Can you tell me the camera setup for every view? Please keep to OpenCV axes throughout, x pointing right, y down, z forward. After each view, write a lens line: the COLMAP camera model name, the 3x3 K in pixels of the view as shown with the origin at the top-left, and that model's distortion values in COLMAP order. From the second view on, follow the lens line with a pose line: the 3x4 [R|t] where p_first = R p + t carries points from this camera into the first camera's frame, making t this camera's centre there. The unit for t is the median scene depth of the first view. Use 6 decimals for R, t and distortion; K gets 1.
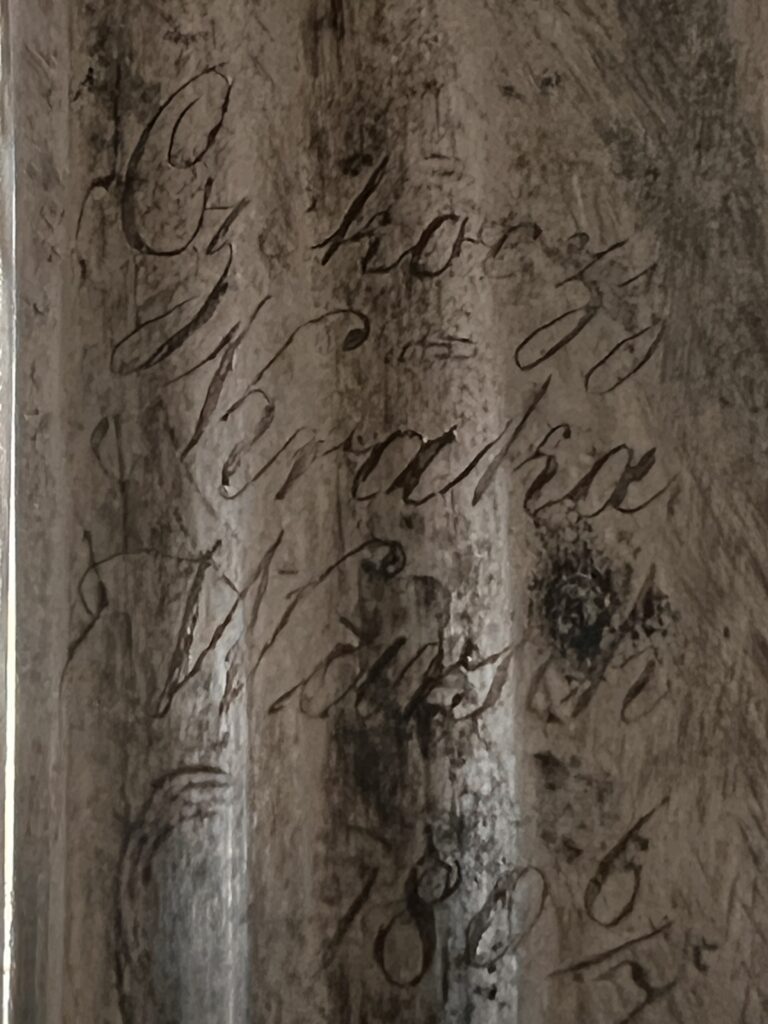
lens RADIAL K [[2001.6, 0, 384.0], [0, 2001.6, 512.0], [0, 0, 1]] dist [0.026422, 0.374555]
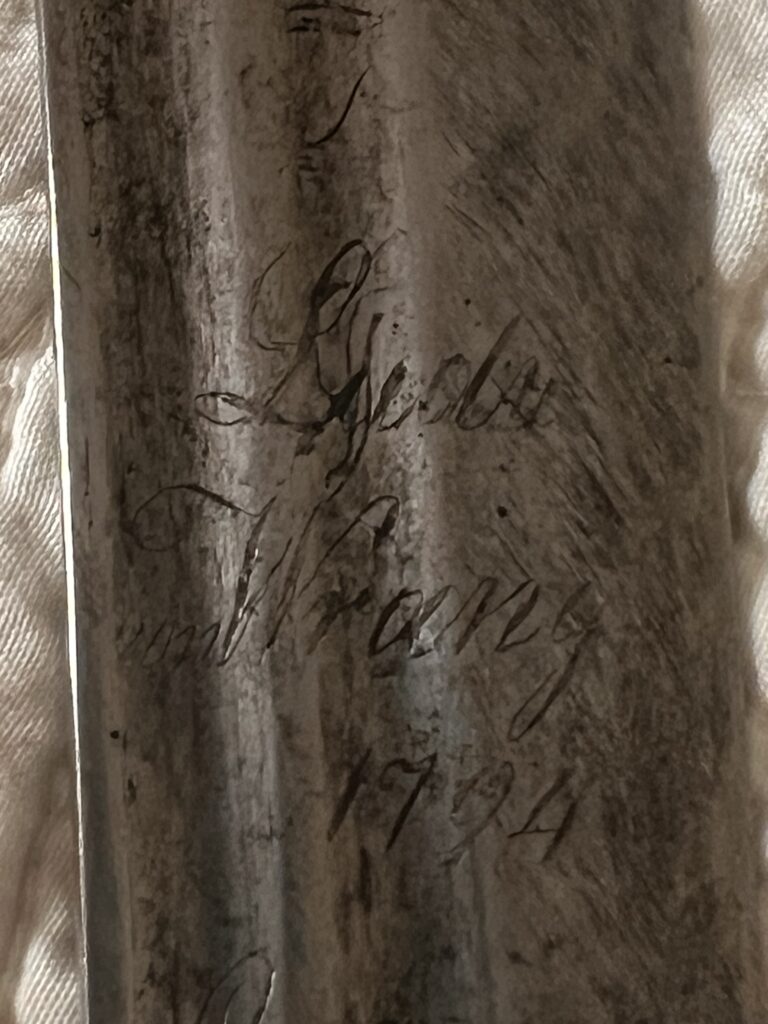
lens RADIAL K [[2001.6, 0, 384.0], [0, 2001.6, 512.0], [0, 0, 1]] dist [0.026422, 0.374555]
pose [[0.999643, -0.010821, -0.024448, 0.017585], [0.015377, 0.980754, 0.194639, -0.679474], [0.021872, -0.194945, 0.980570, -0.072426]]
